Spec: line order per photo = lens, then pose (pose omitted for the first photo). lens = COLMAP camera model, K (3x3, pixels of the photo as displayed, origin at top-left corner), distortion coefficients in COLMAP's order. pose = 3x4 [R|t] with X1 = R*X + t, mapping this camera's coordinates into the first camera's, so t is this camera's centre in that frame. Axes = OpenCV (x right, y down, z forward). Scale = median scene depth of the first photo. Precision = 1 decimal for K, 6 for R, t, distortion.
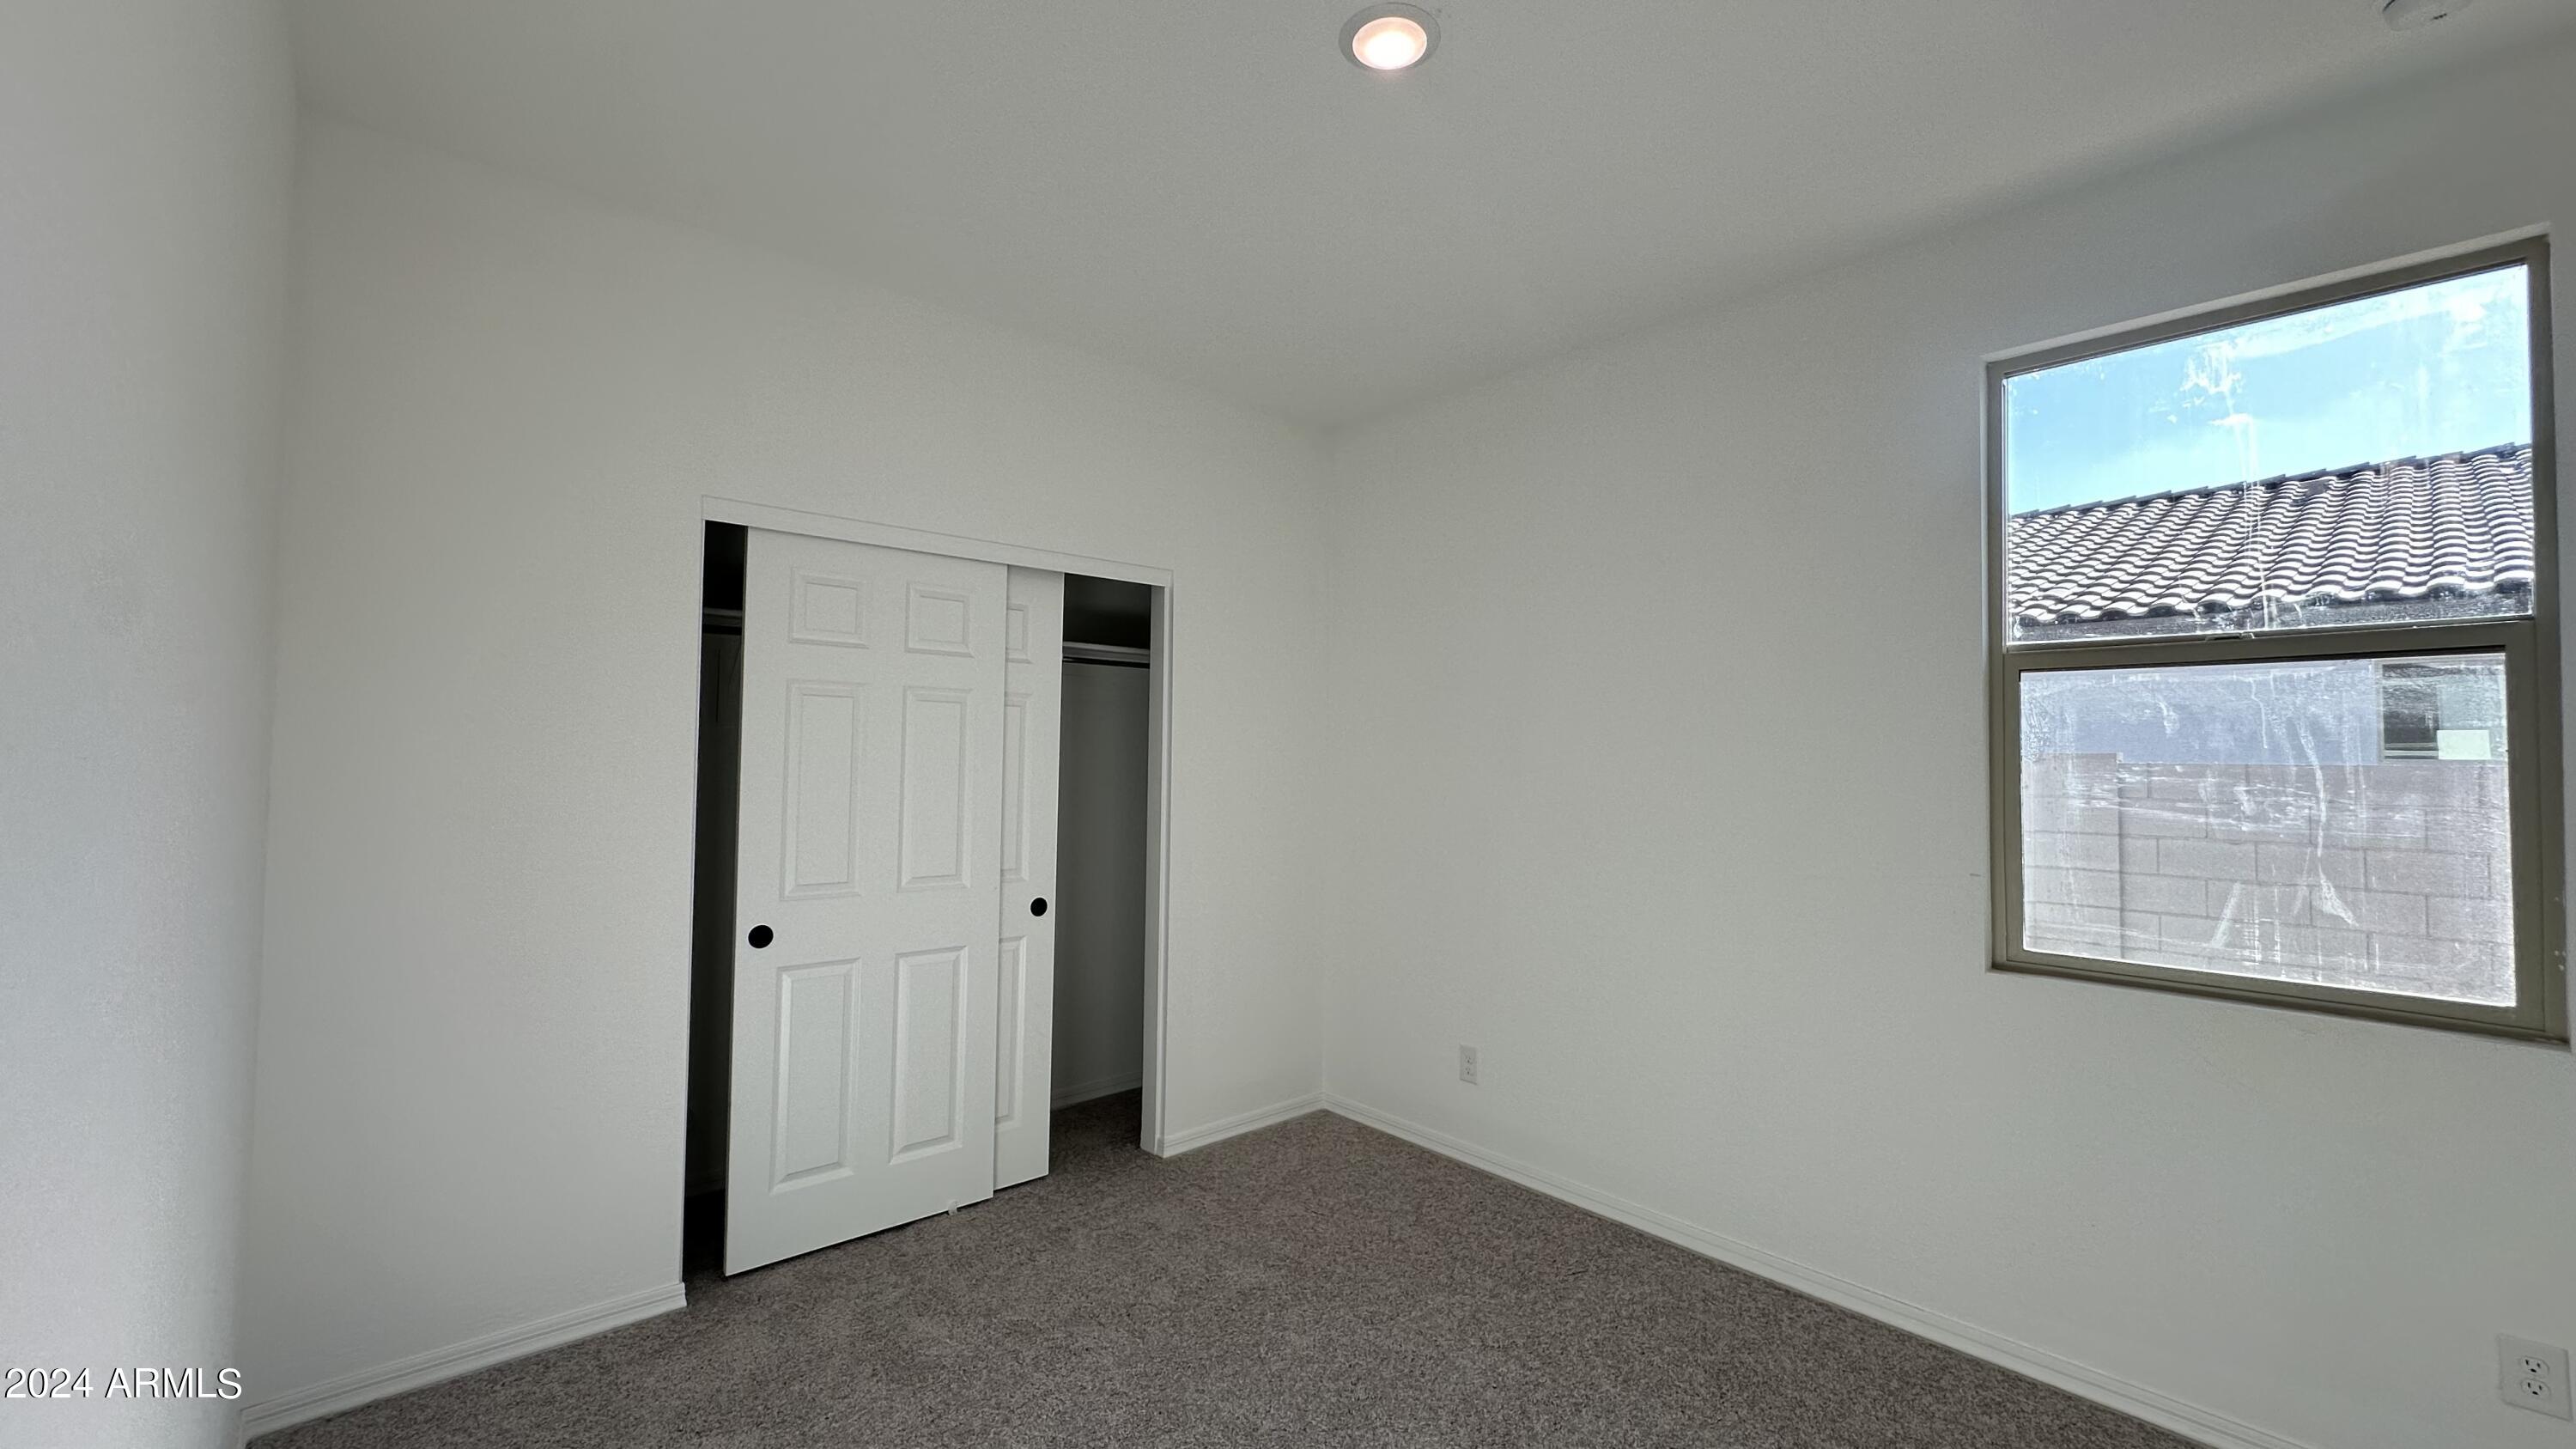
lens RADIAL K [[1026.1, 0, 1288.0], [0, 1026.1, 724.5], [0, 0, 1]] dist [0.000831, 0.000083]
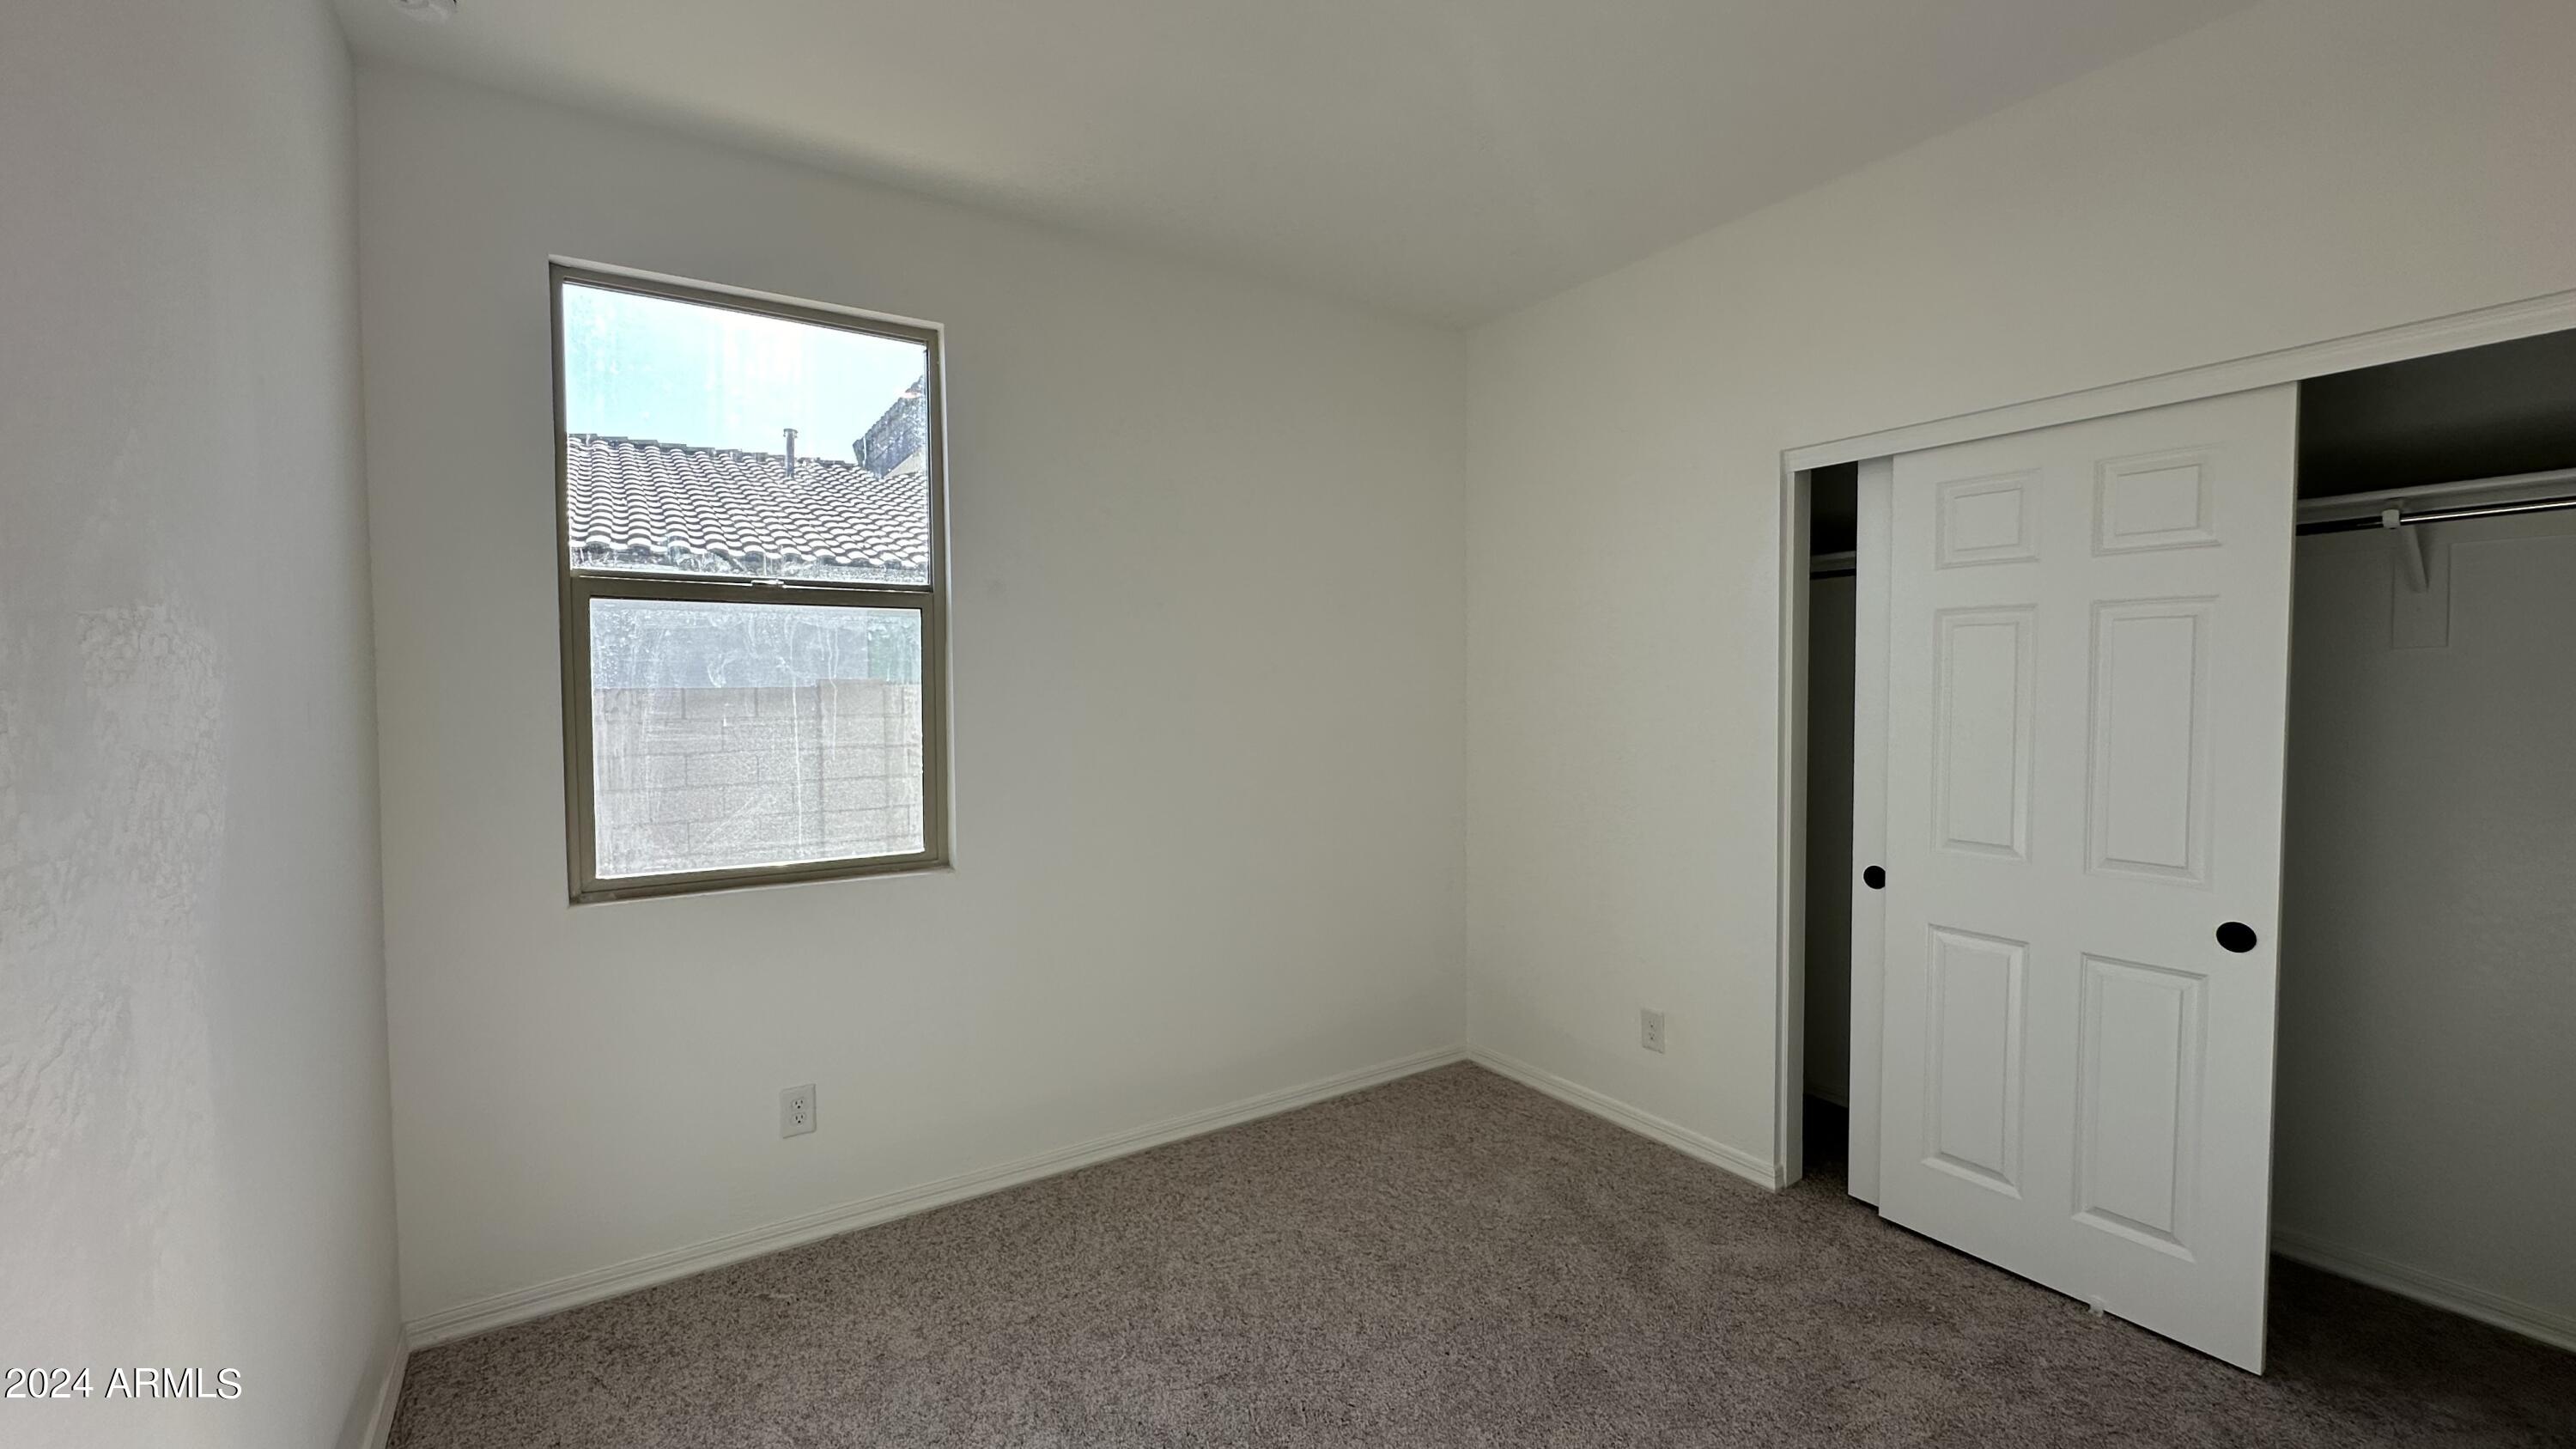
lens RADIAL K [[1026.1, 0, 1288.0], [0, 1026.1, 724.5], [0, 0, 1]] dist [0.000831, 0.000083]
pose [[-0.183757, 0.025209, -0.982648, 0.549965], [0.036618, 0.999153, 0.018785, 0.017483], [0.982289, -0.032531, -0.184525, 0.639032]]
